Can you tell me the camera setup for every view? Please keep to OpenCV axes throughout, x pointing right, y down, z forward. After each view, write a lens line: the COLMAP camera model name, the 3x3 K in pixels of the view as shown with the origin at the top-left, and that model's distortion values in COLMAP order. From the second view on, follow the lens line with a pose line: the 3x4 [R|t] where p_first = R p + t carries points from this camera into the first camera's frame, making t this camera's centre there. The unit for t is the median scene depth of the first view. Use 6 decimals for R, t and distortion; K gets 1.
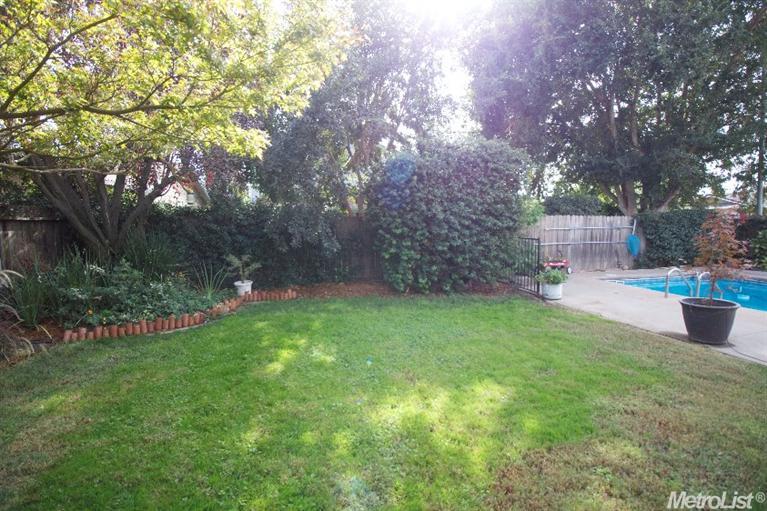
lens RADIAL K [[358.9, 0, 382.7], [0, 358.9, 256.5], [0, 0, 1]] dist [0.001659, -0.000072]
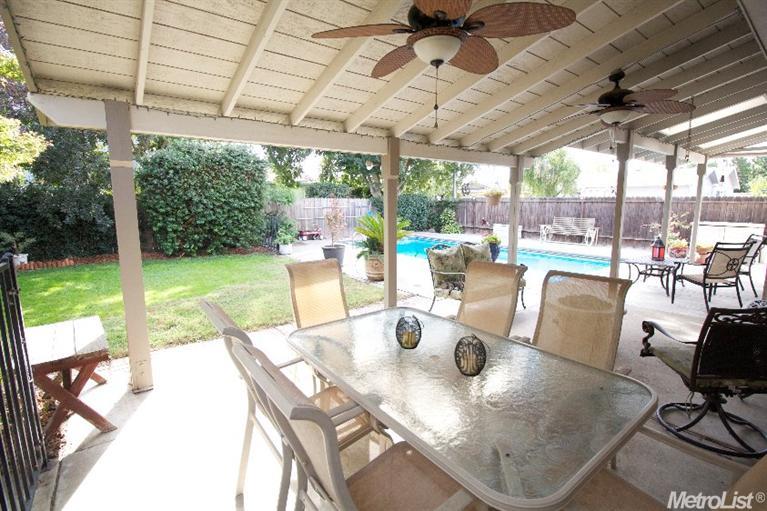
lens RADIAL K [[356.3, 0, 386.3], [0, 356.3, 253.9], [0, 0, 1]] dist [-0.019033, -0.001346]
pose [[0.909881, -0.057089, 0.410922, 0.246632], [0.035660, 0.997583, 0.059632, 0.043292], [-0.413333, -0.039604, 0.909718, -0.550959]]
